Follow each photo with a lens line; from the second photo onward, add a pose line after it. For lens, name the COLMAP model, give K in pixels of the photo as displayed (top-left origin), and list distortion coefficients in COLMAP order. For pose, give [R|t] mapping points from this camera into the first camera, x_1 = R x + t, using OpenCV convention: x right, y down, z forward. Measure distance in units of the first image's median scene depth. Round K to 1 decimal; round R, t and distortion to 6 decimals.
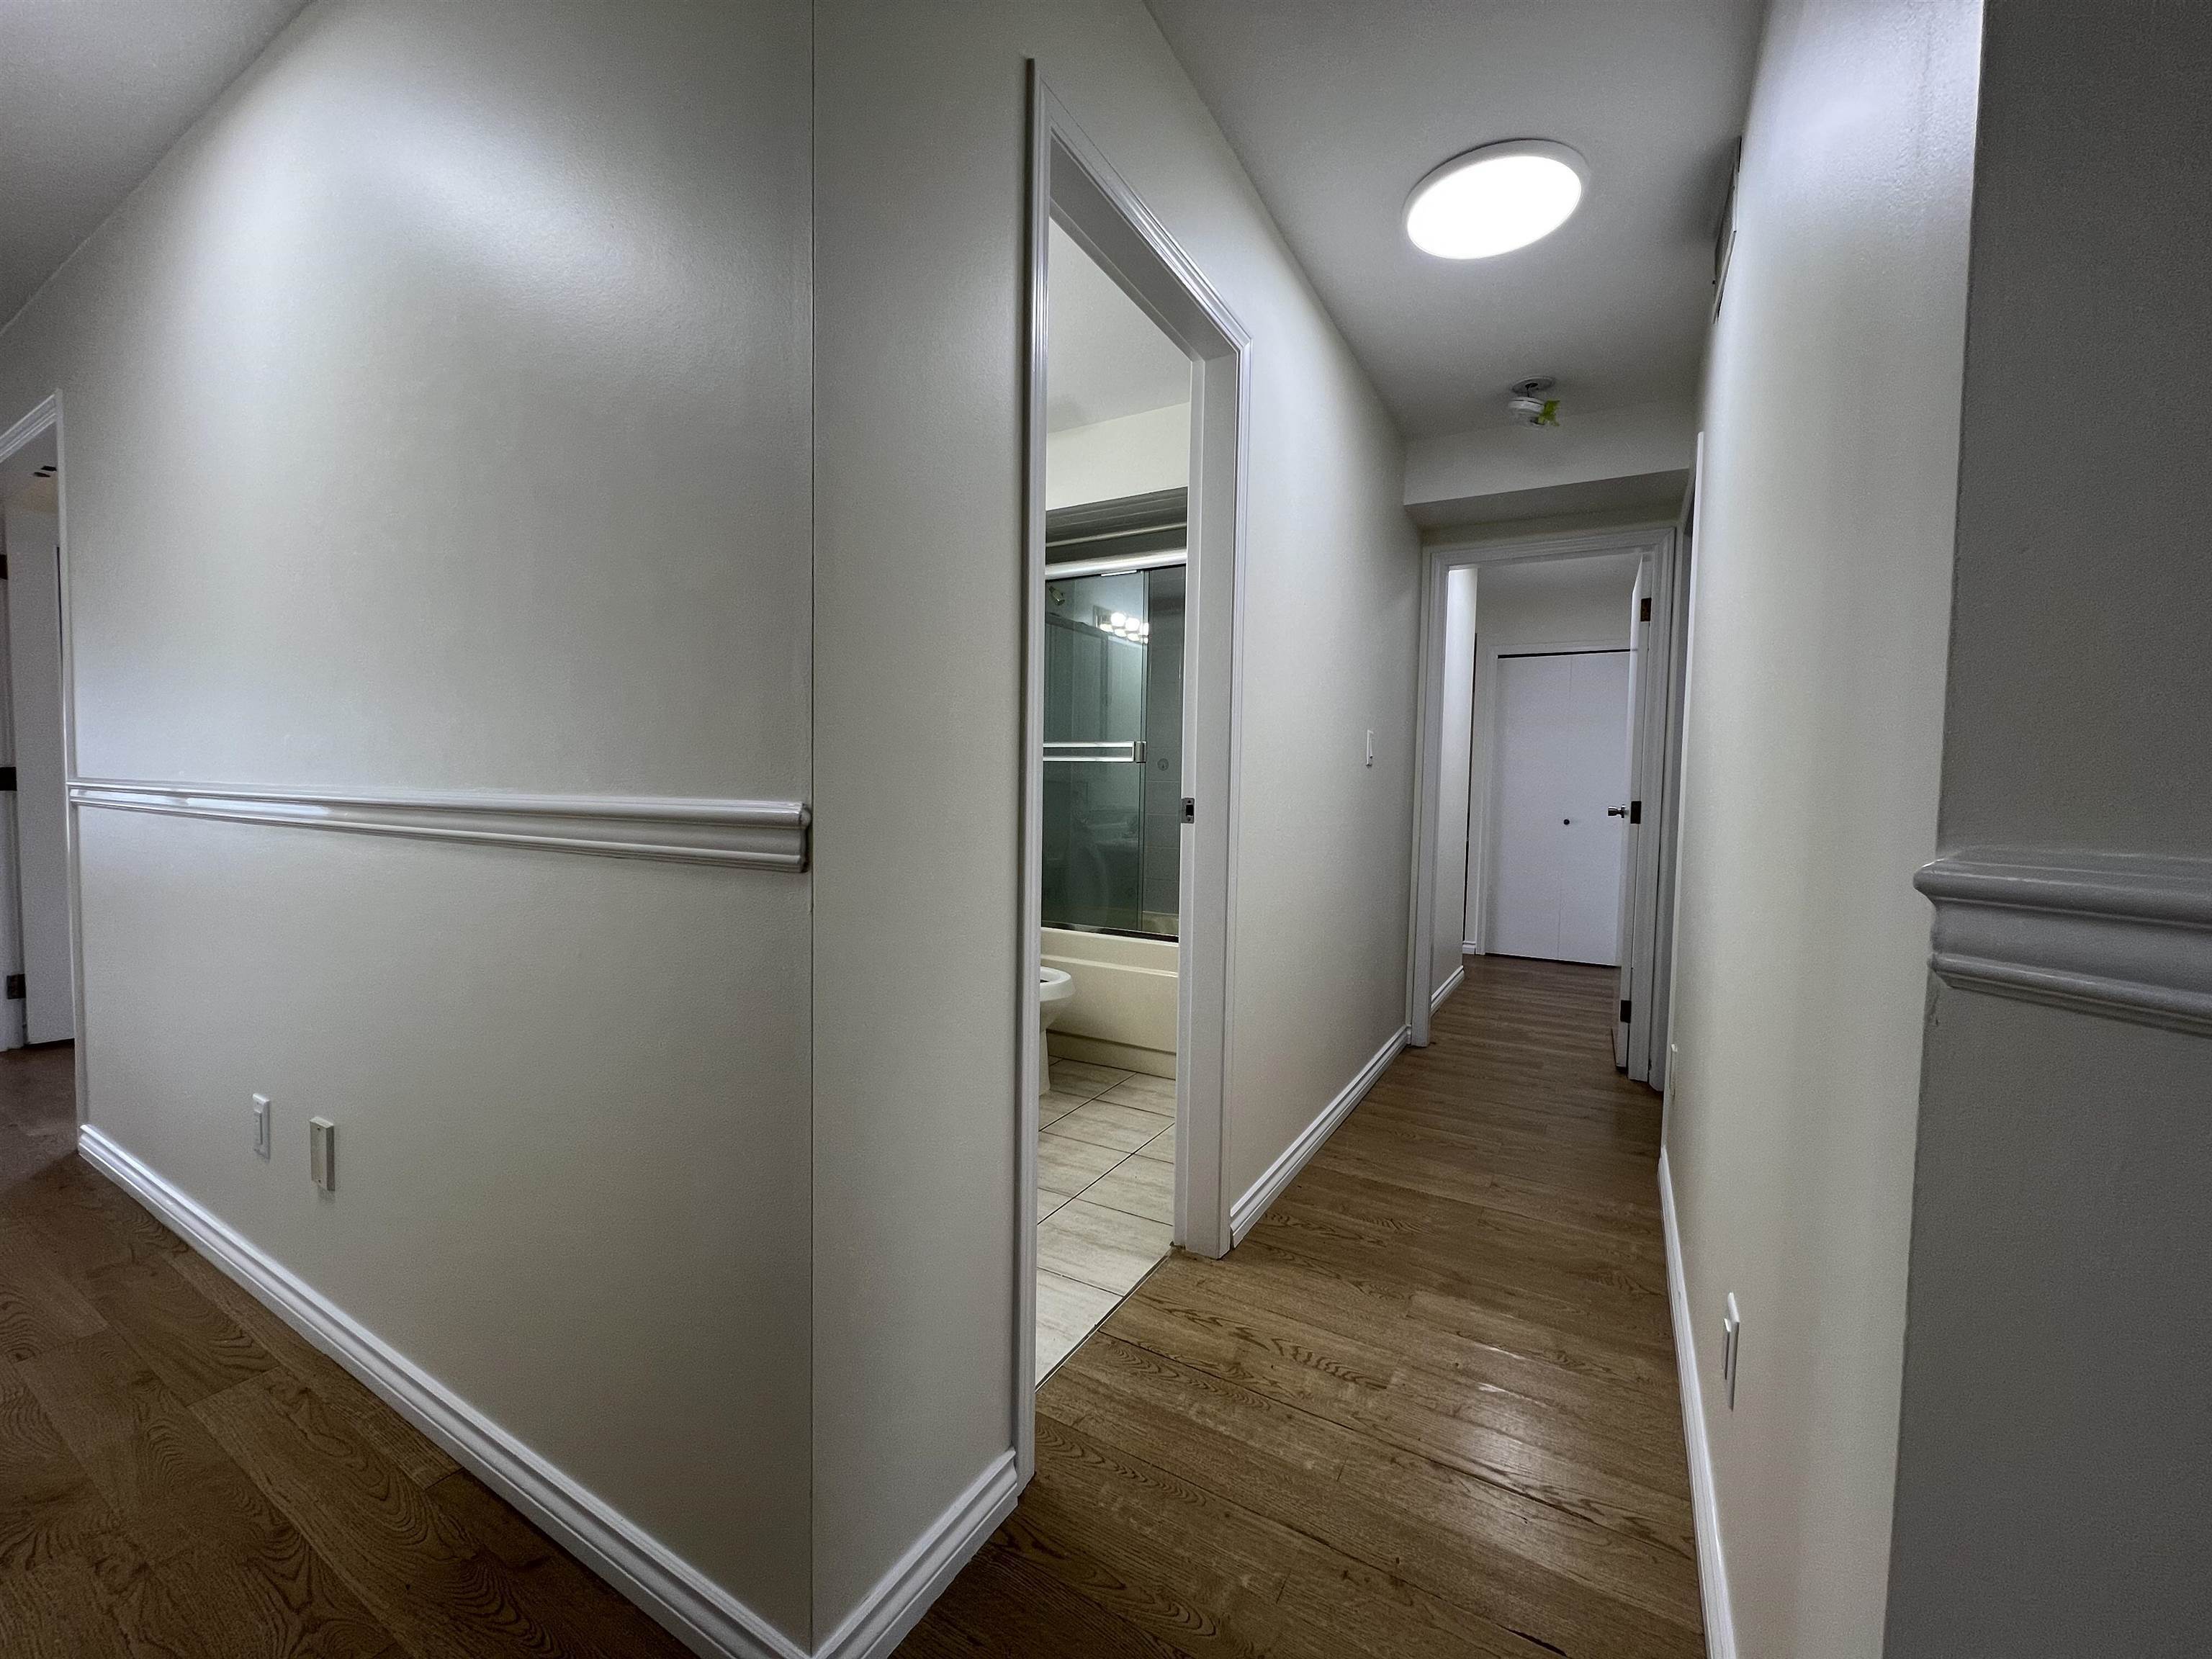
lens RADIAL K [[887.0, 0, 1101.7], [0, 887.0, 829.6], [0, 0, 1]] dist [0.001110, -0.000180]
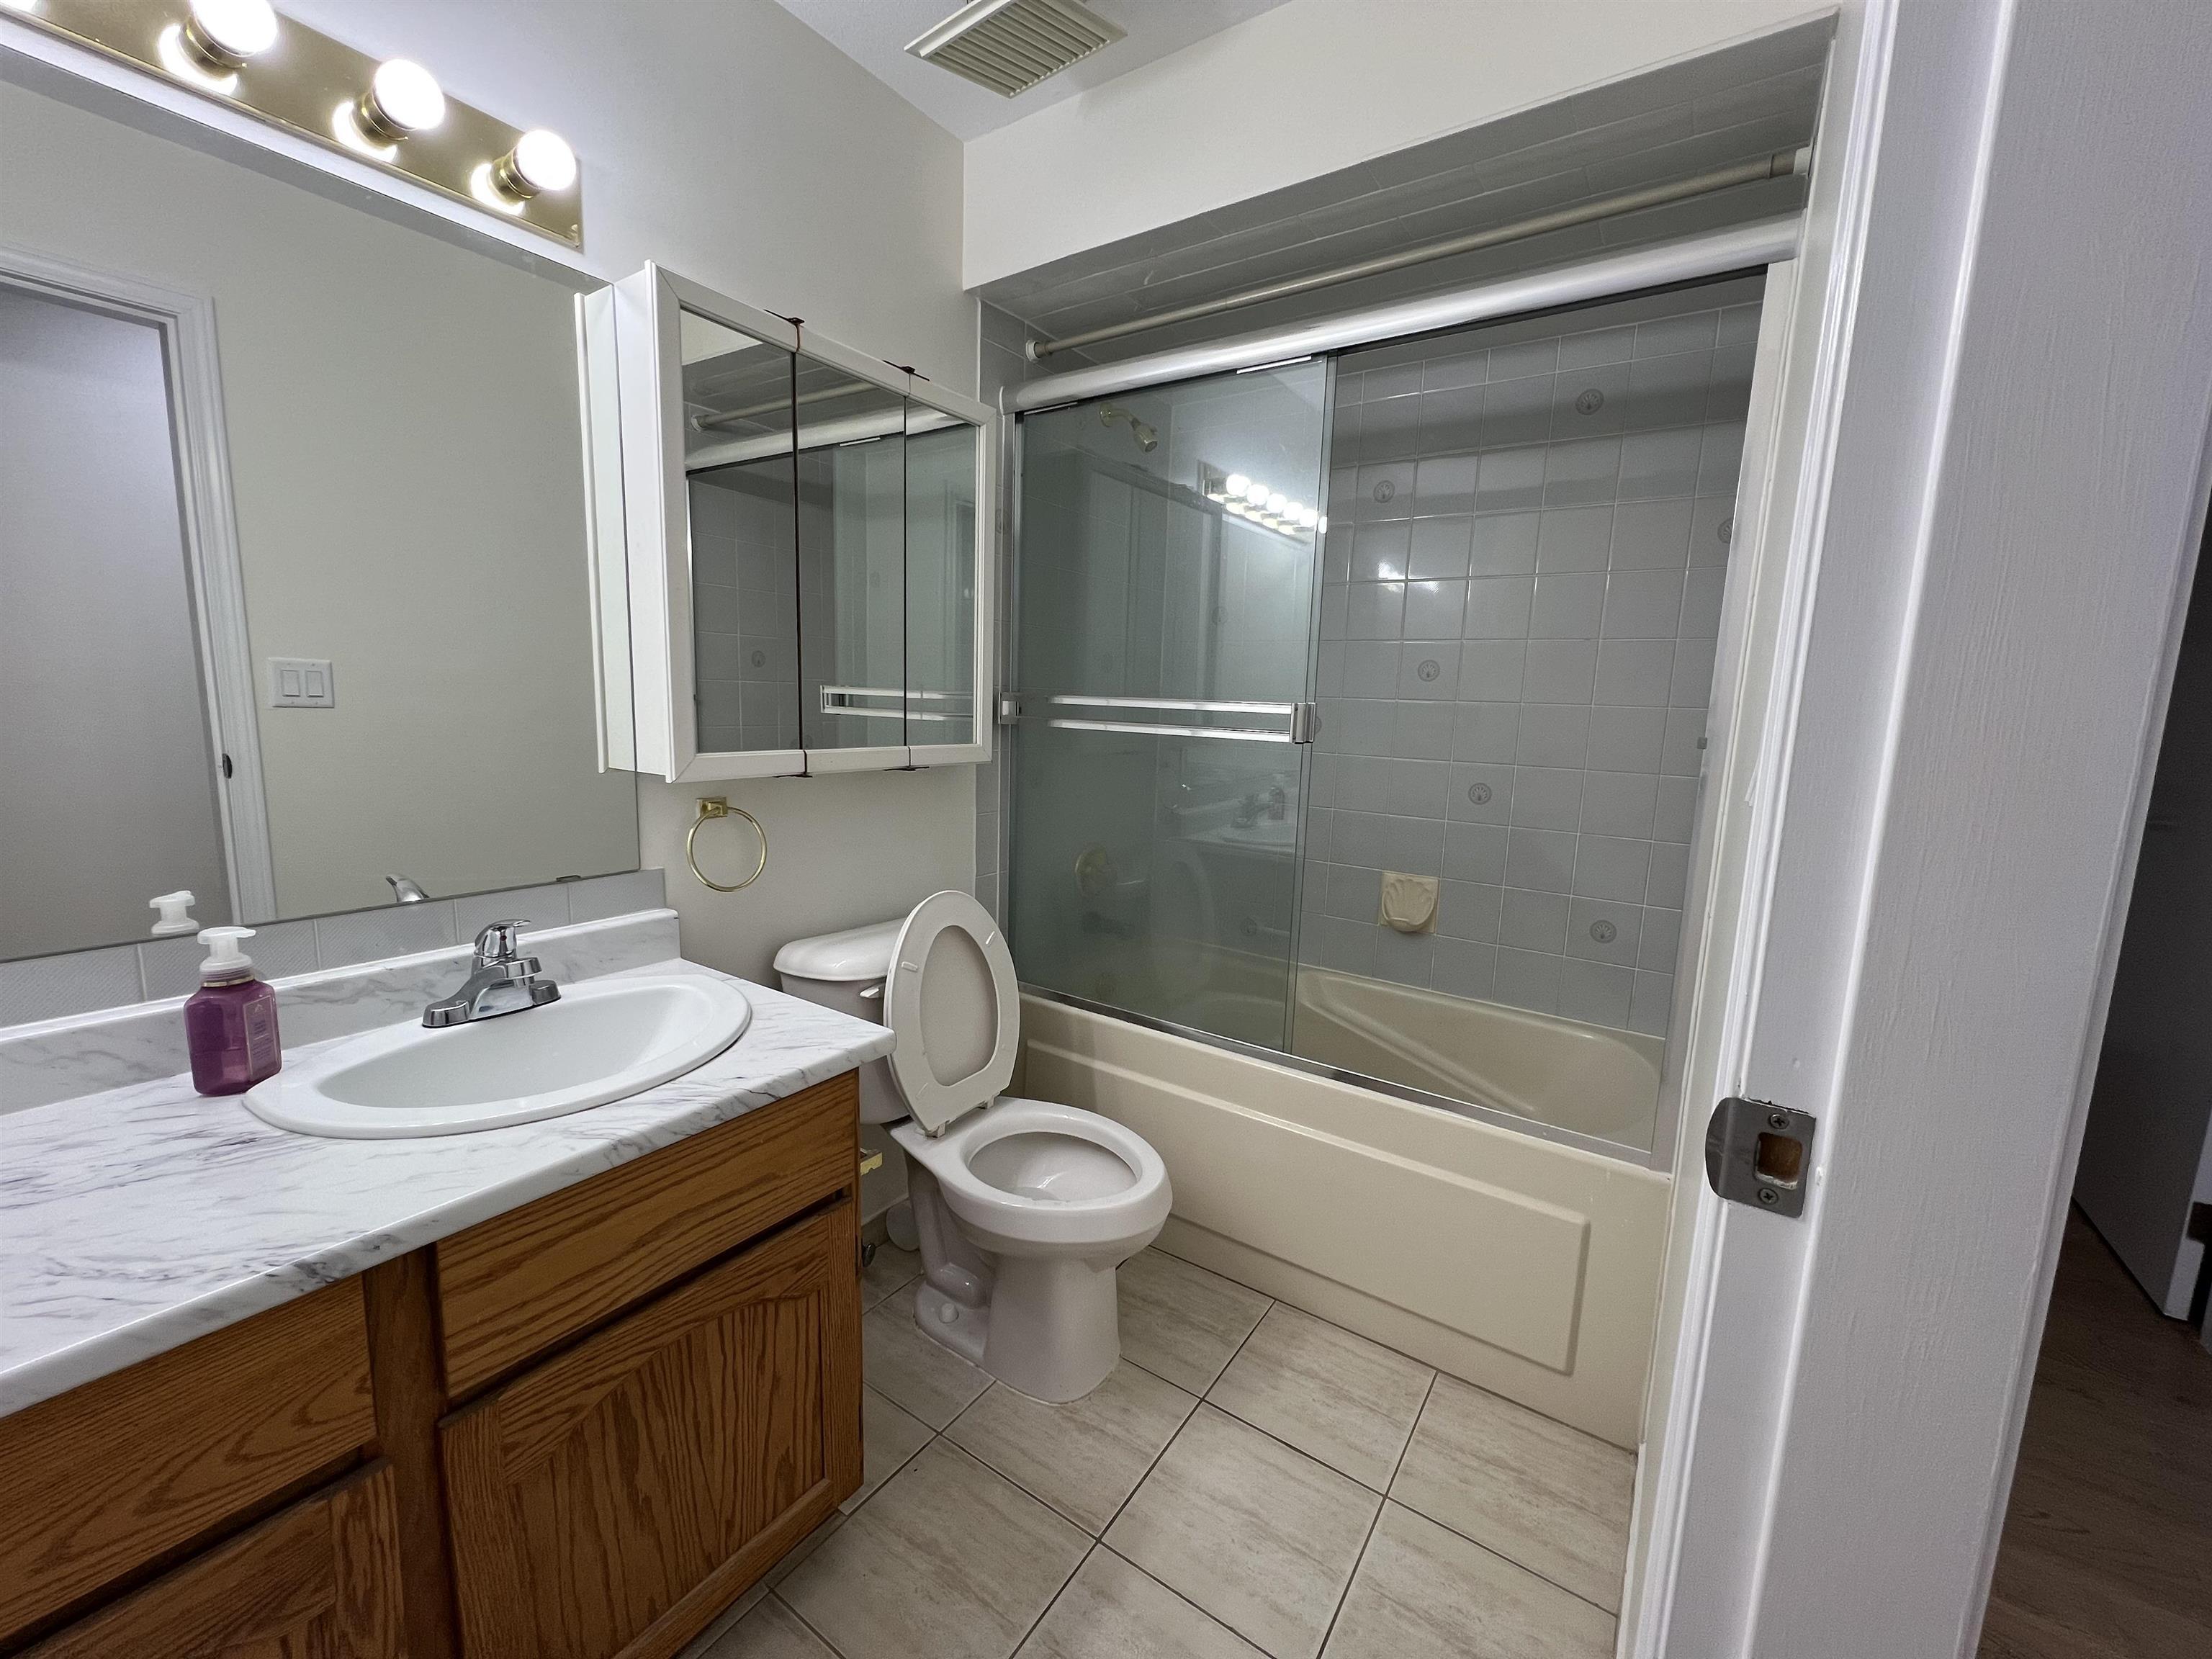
lens RADIAL K [[887.0, 0, 1109.2], [0, 887.0, 825.4], [0, 0, 1]] dist [0.001110, -0.000180]
pose [[0.997683, 0.023043, -0.064015, -0.029731], [-0.016713, 0.995074, 0.097714, -0.063861], [0.065951, -0.096418, 0.993154, 0.391674]]
